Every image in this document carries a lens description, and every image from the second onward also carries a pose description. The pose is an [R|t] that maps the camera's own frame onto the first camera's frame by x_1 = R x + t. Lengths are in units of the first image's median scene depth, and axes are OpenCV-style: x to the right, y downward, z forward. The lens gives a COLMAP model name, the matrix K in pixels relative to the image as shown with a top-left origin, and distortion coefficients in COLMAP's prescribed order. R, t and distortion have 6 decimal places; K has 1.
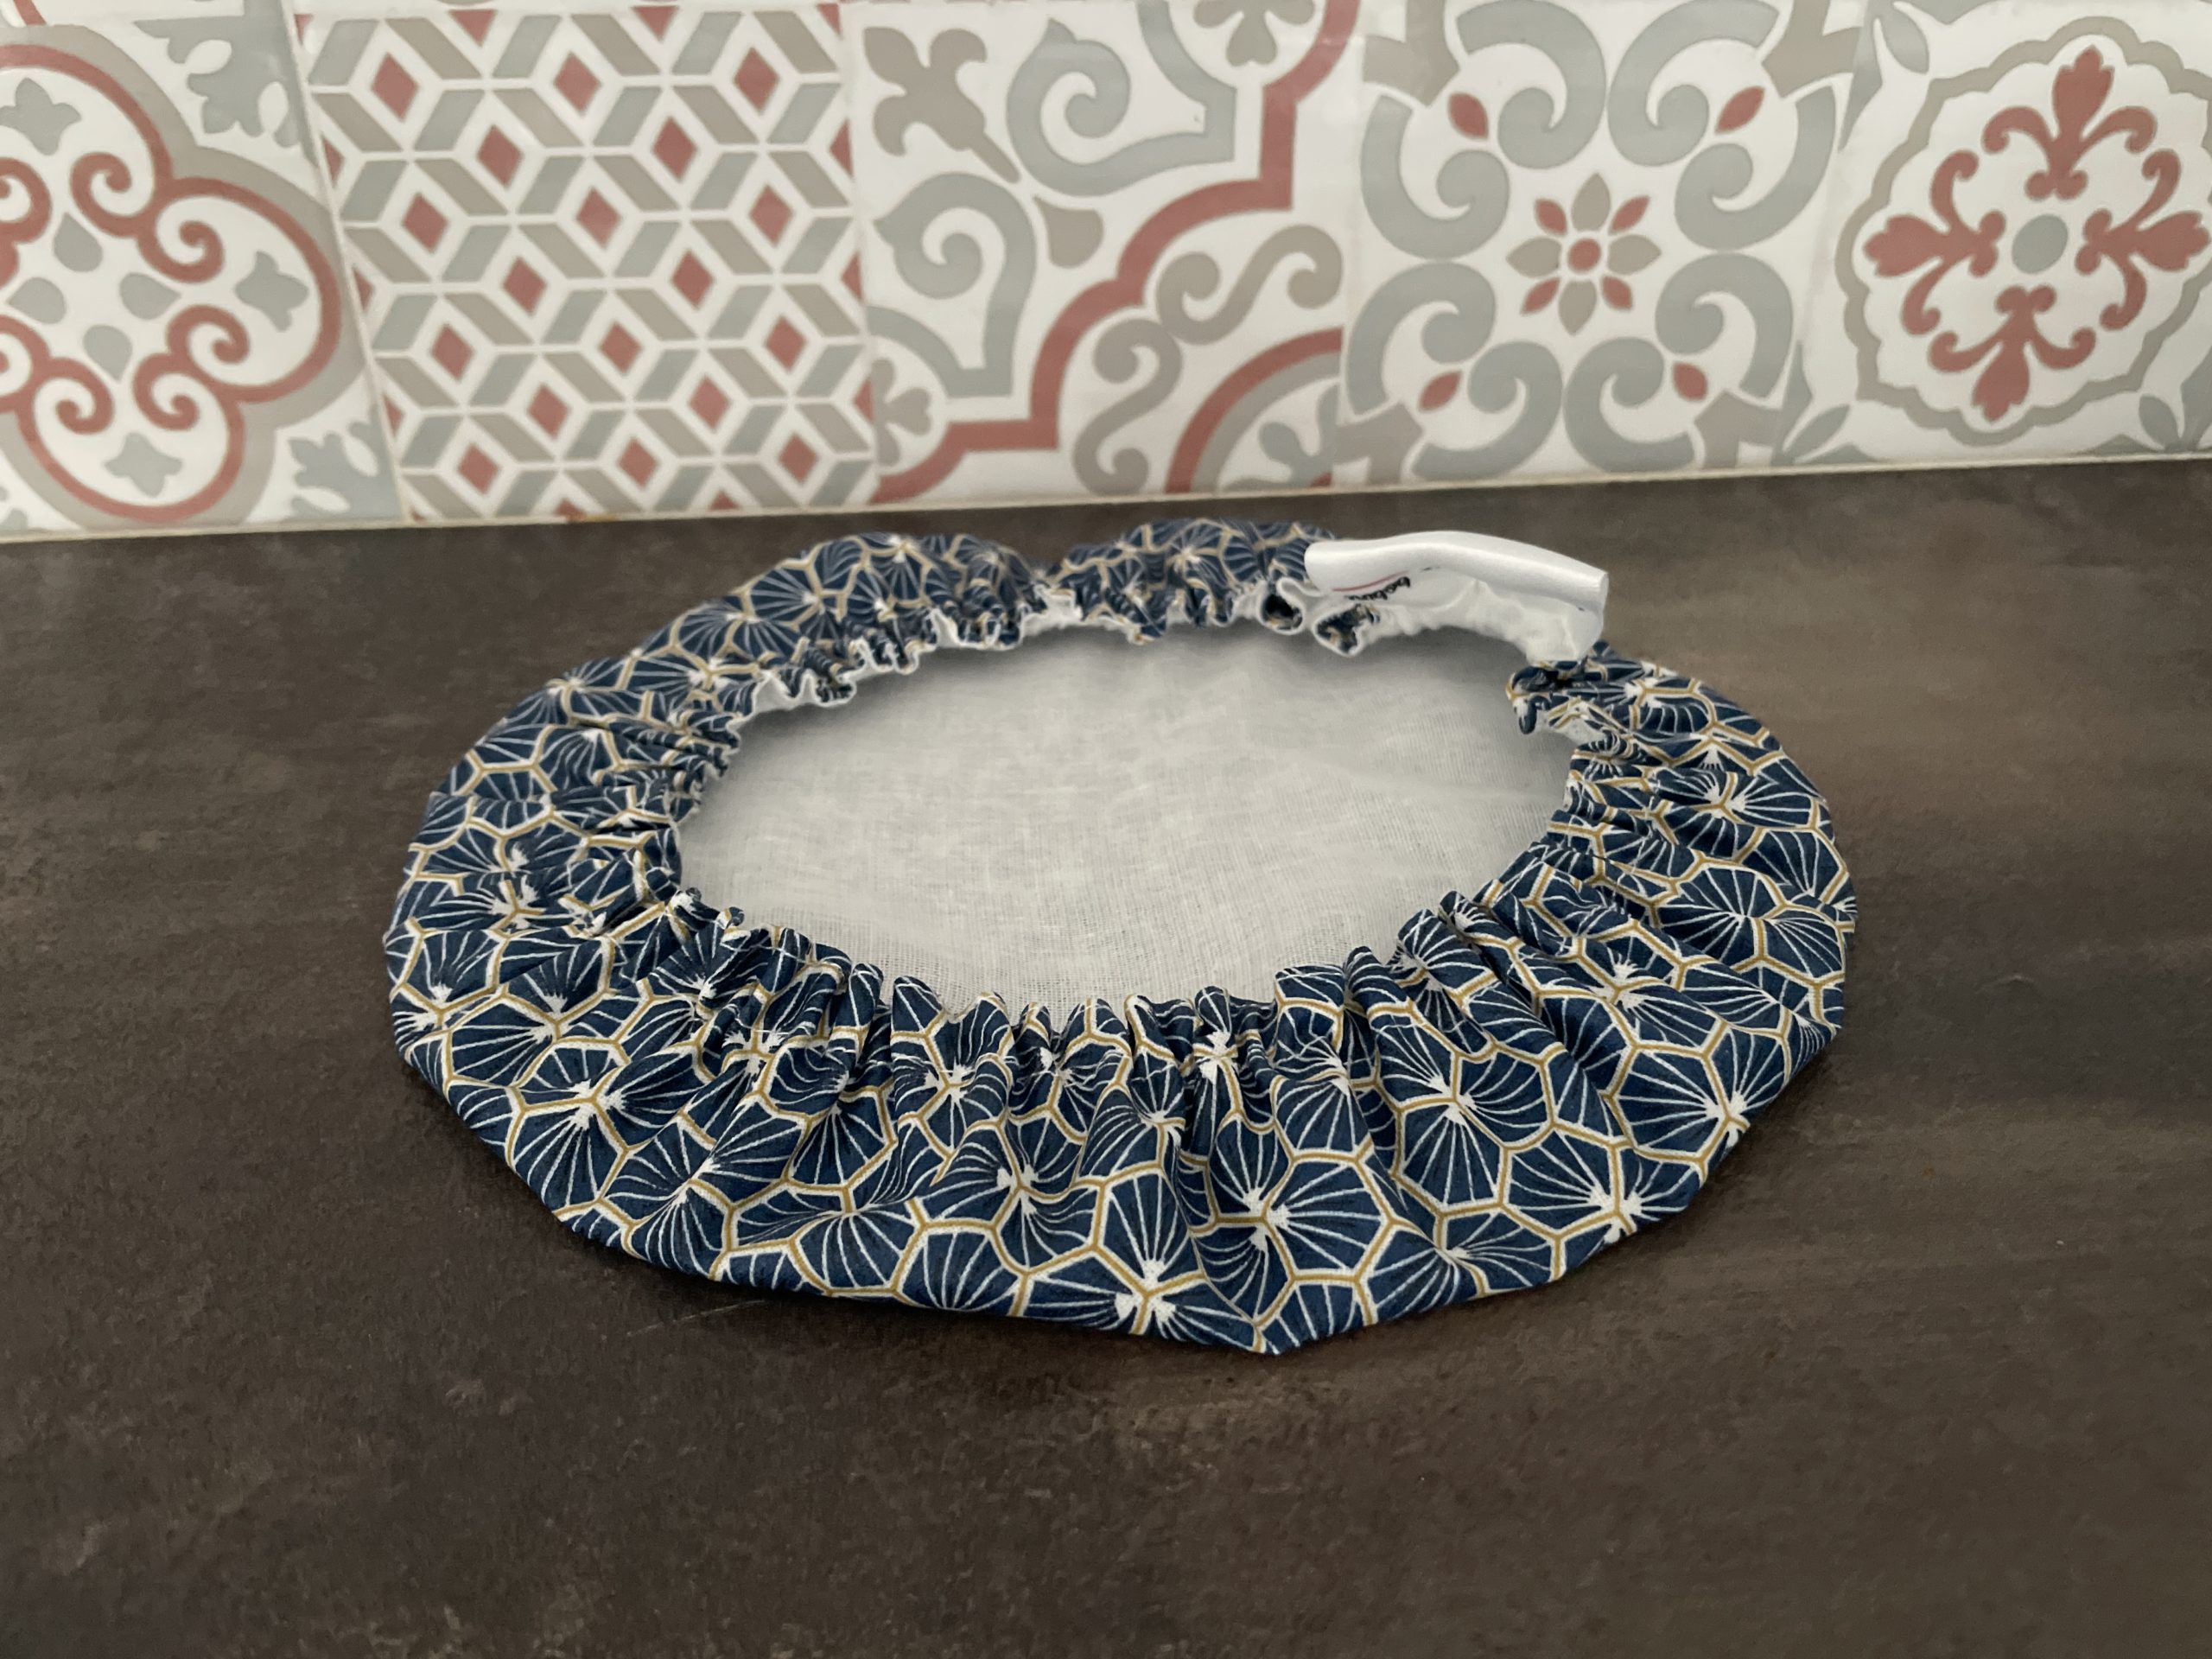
lens RADIAL K [[1667.4, 0, 1107.2], [0, 1667.4, 813.6], [0, 0, 1]] dist [0.063524, -0.111944]
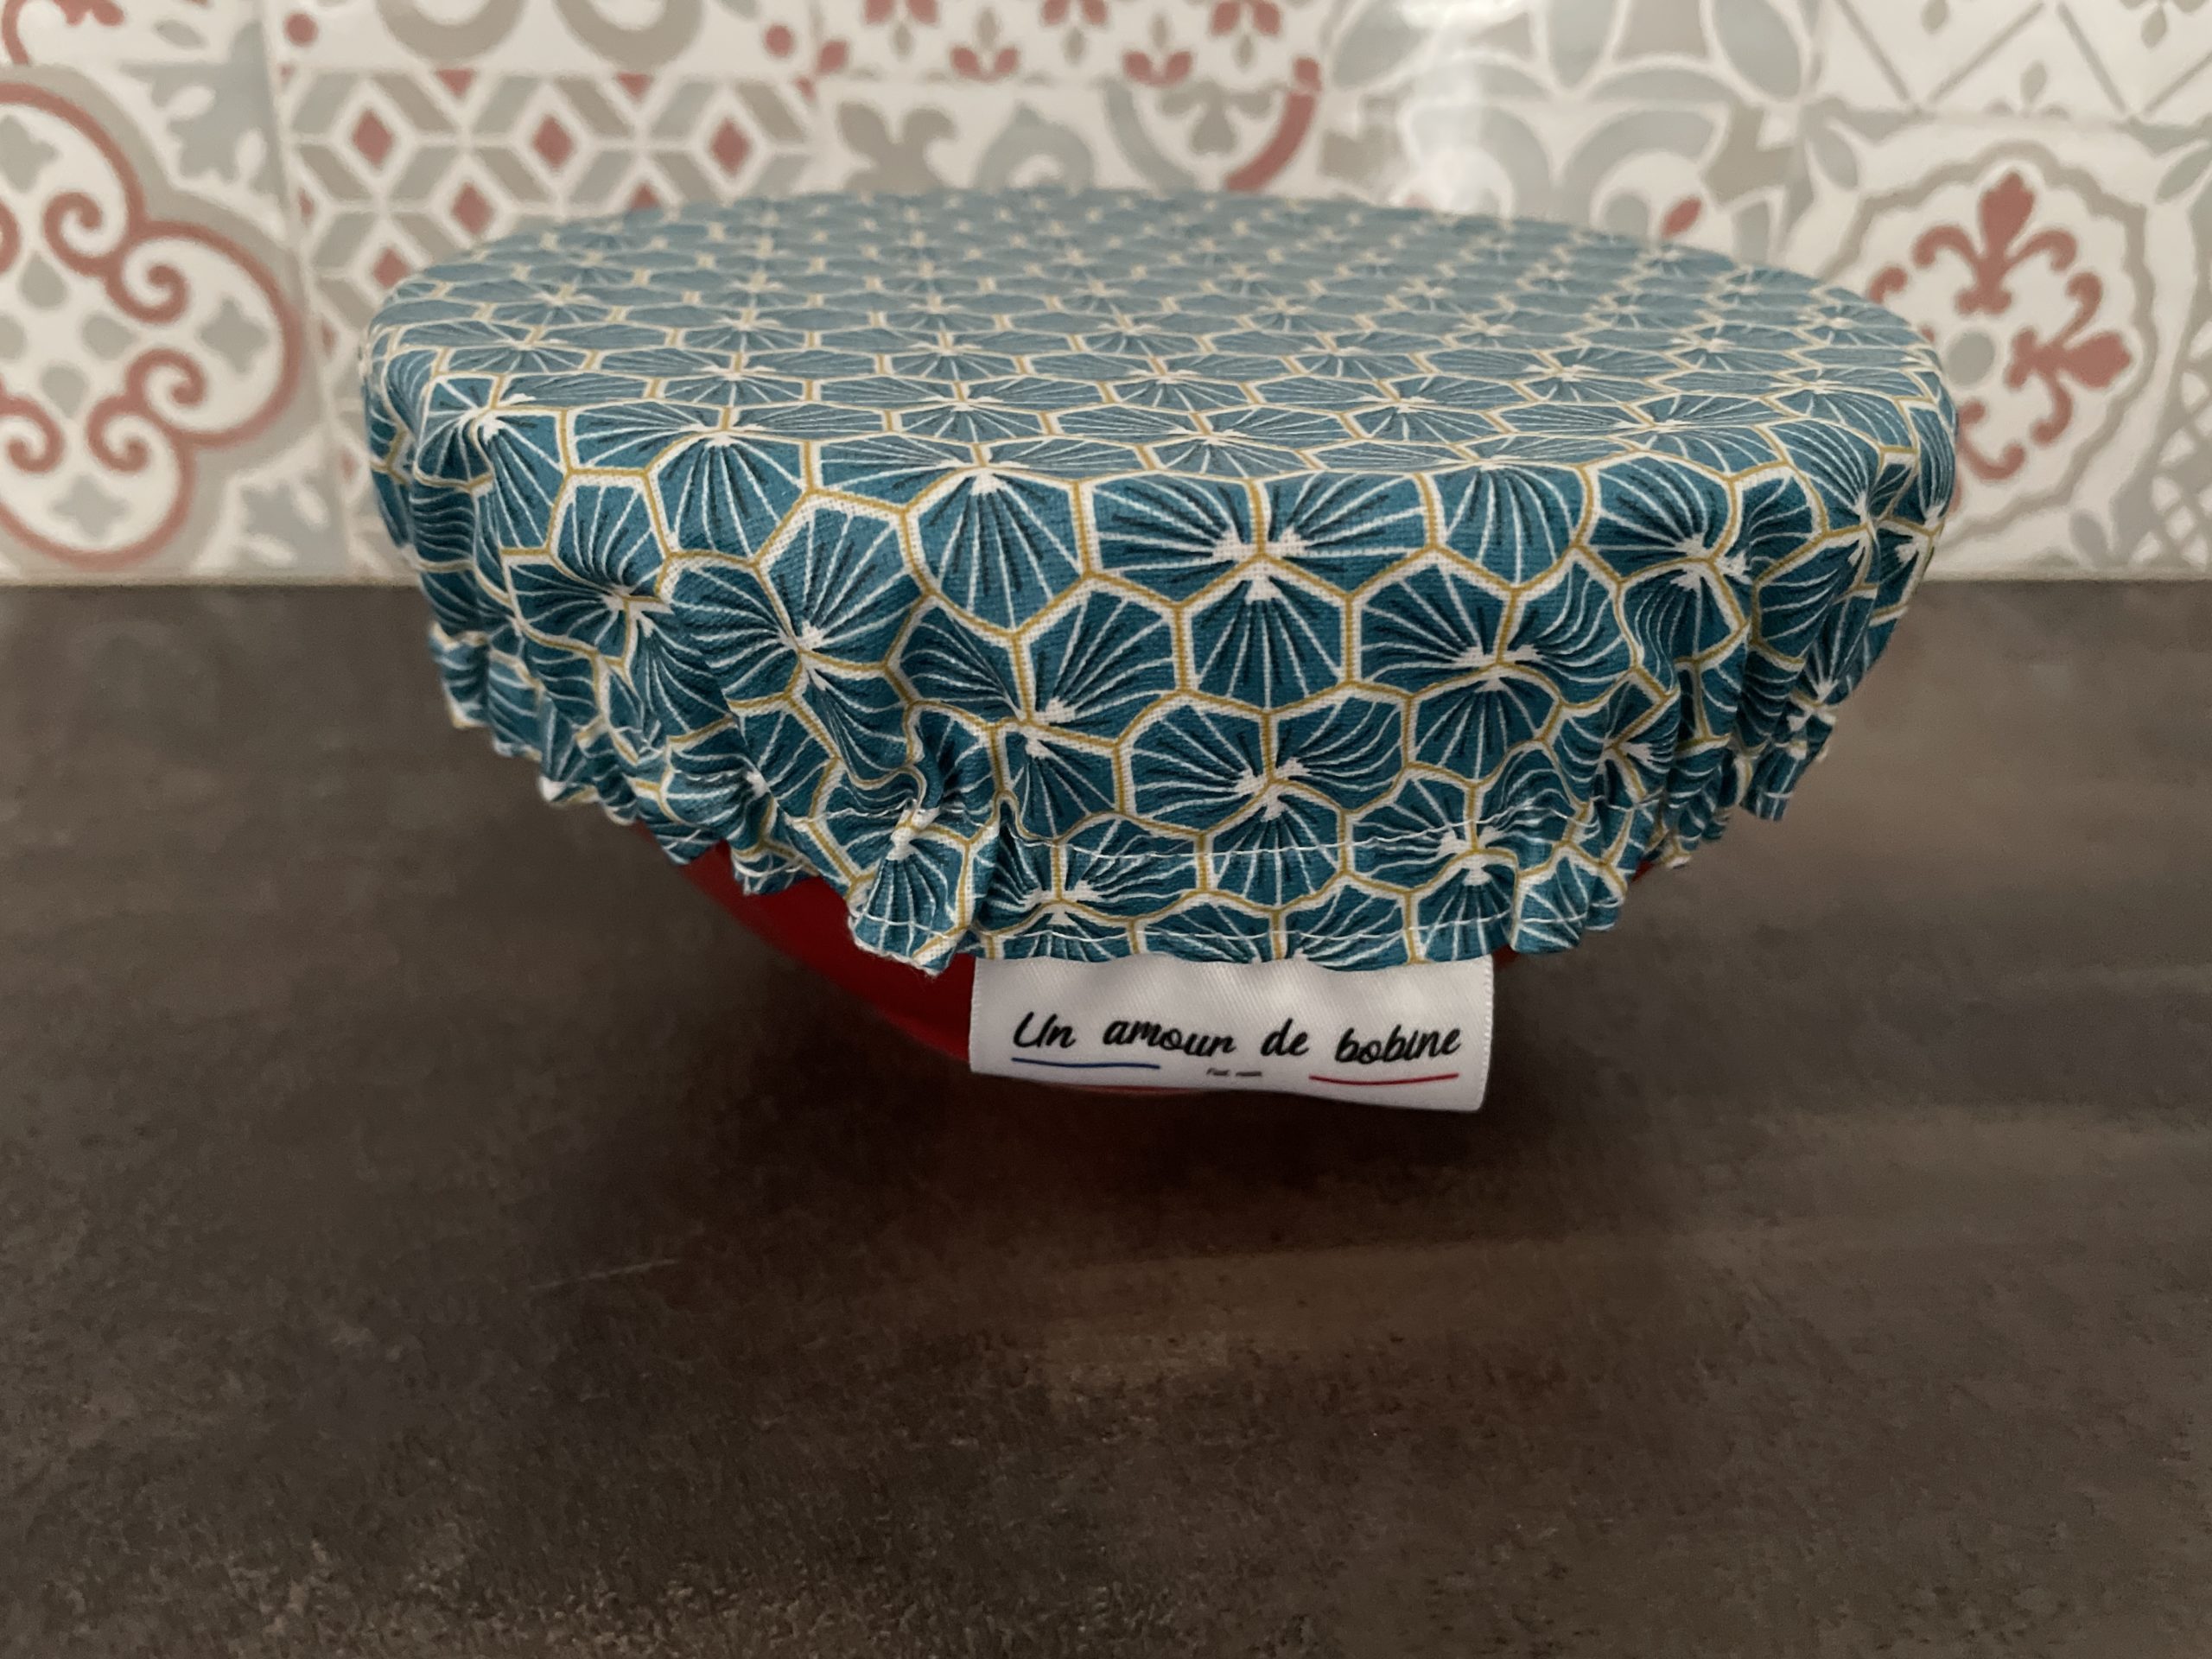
lens RADIAL K [[1691.4, 0, 1111.2], [0, 1691.4, 829.4], [0, 0, 1]] dist [0.053528, -0.109473]
pose [[0.999253, 0.023879, 0.030392, 0.001587], [-0.020199, 0.993033, -0.116092, 0.085370], [-0.032952, 0.115392, 0.992773, 0.010477]]
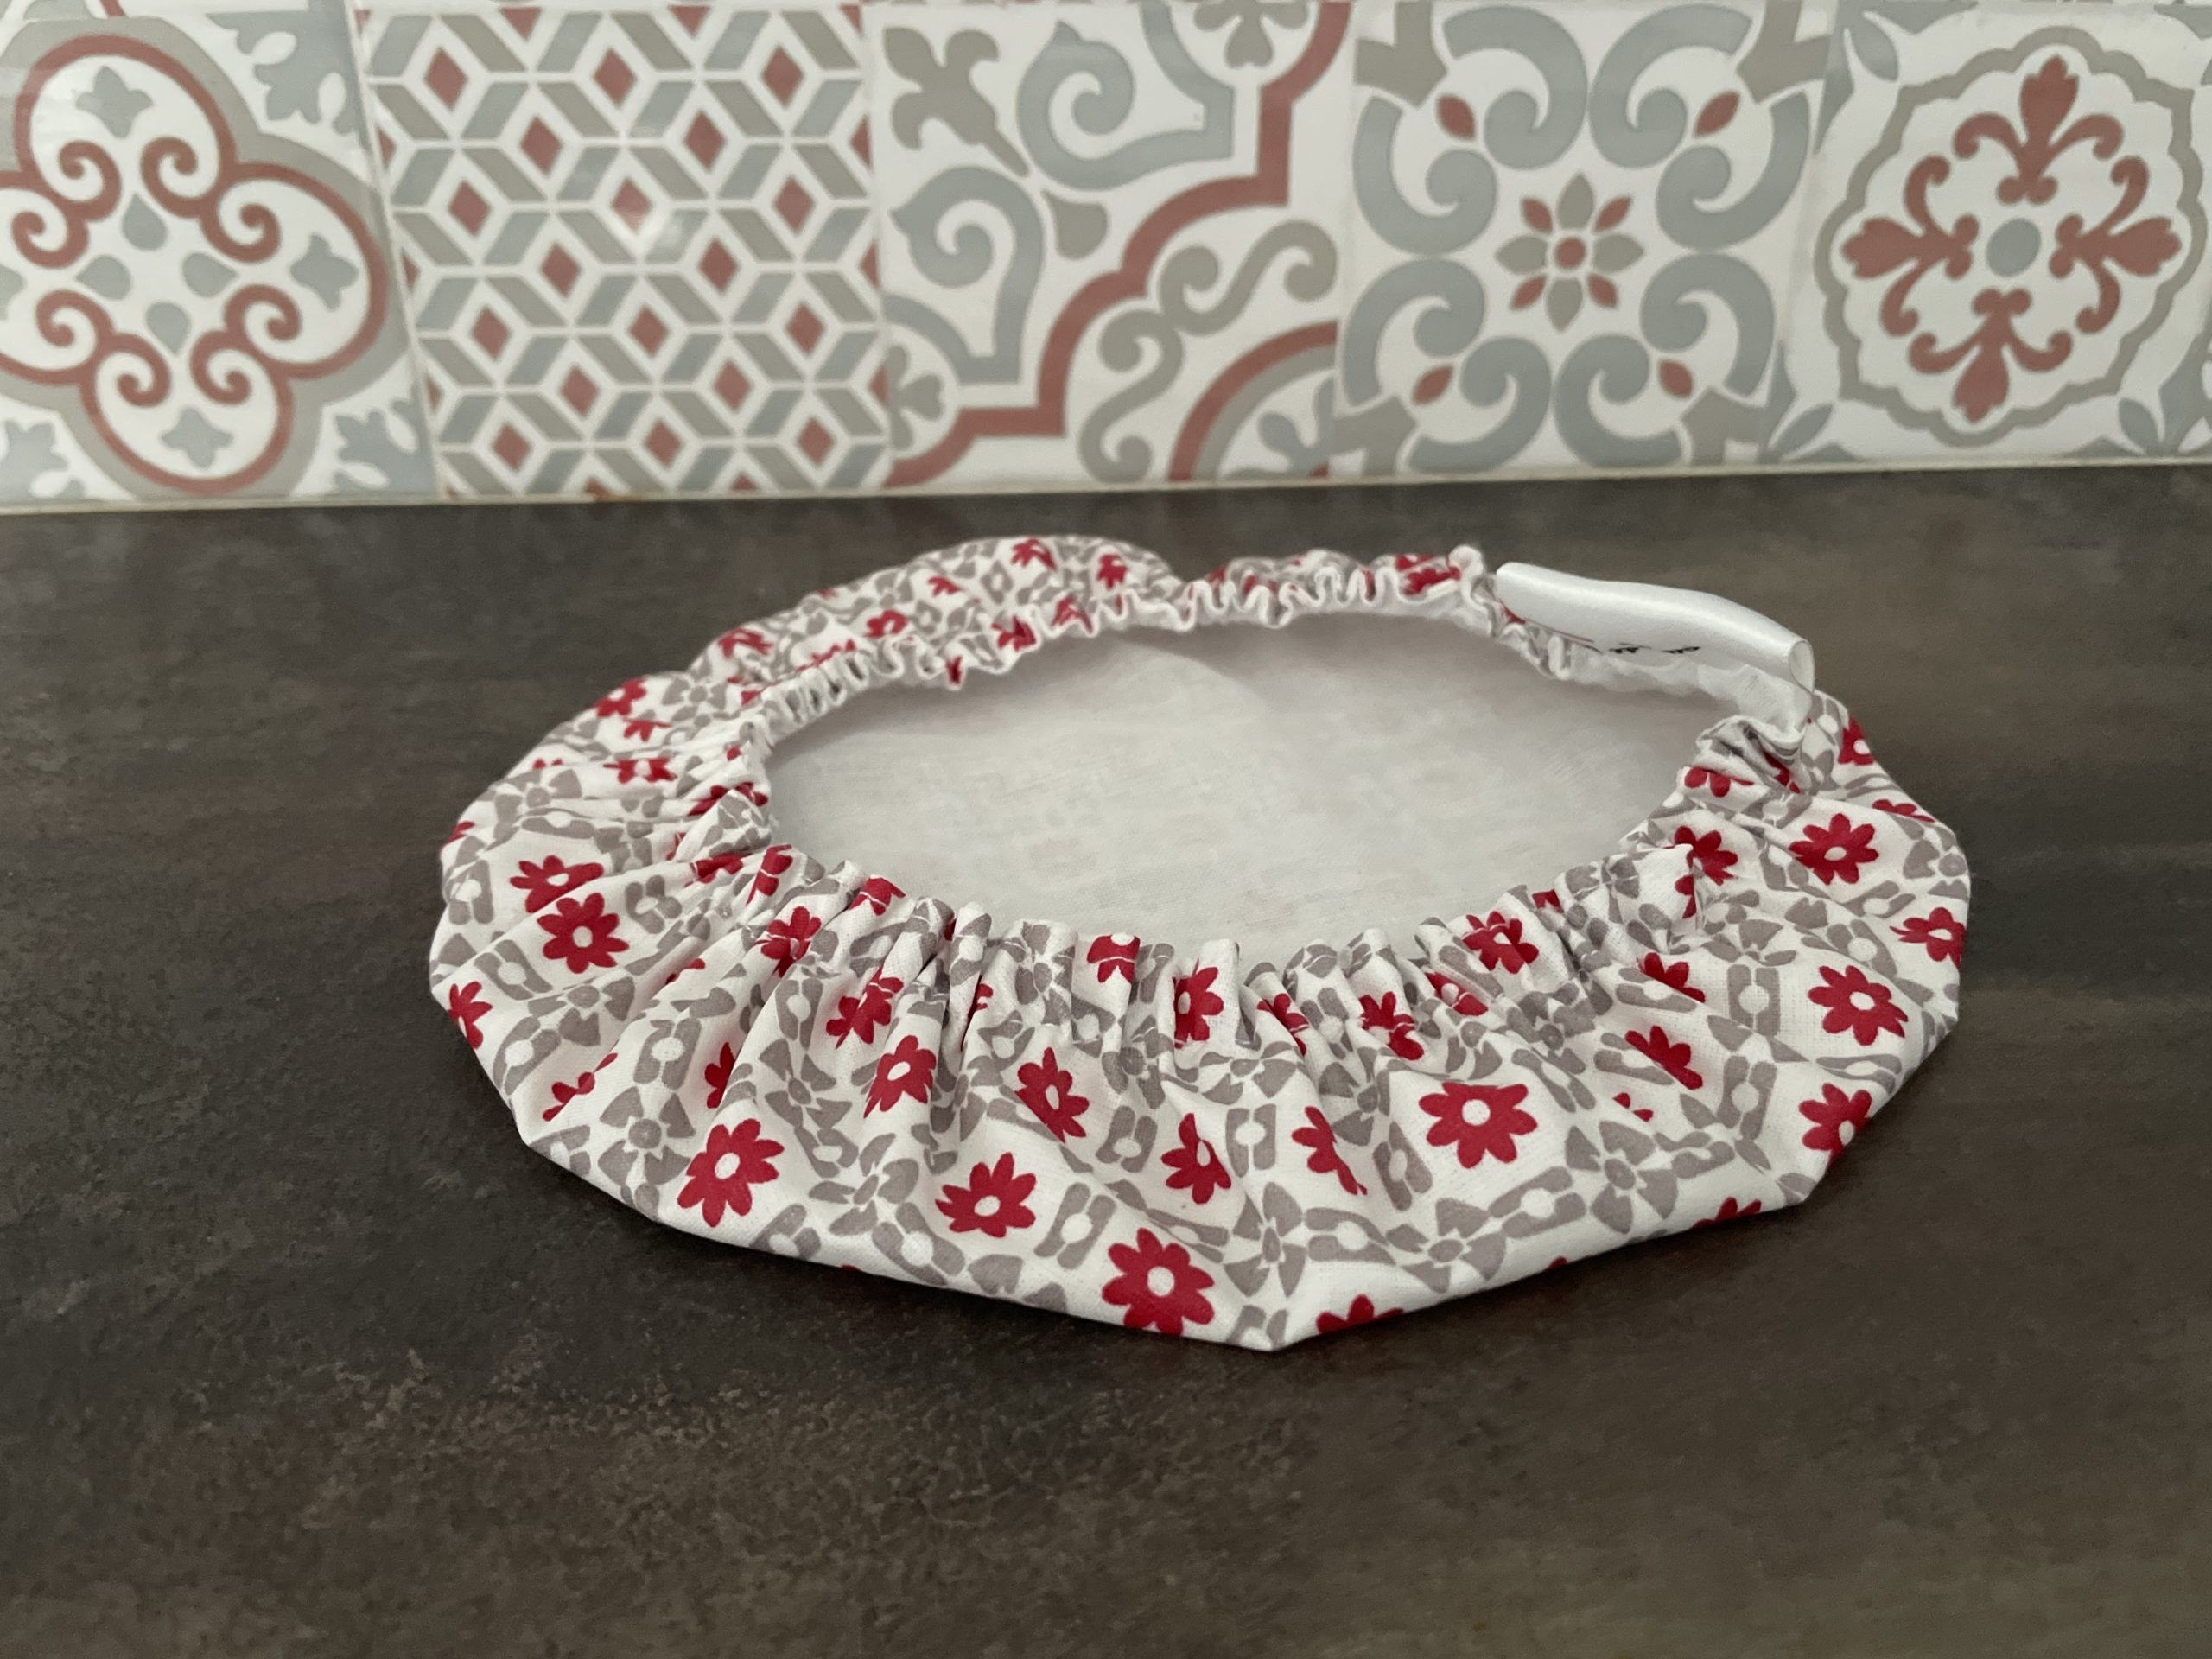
lens RADIAL K [[1670.1, 0, 1108.6], [0, 1670.1, 813.6], [0, 0, 1]] dist [0.059835, -0.107763]
pose [[0.999654, 0.012593, -0.023077, 0.026595], [-0.014216, 0.997335, -0.071564, 0.096334], [0.022115, 0.071867, 0.997169, -0.023920]]
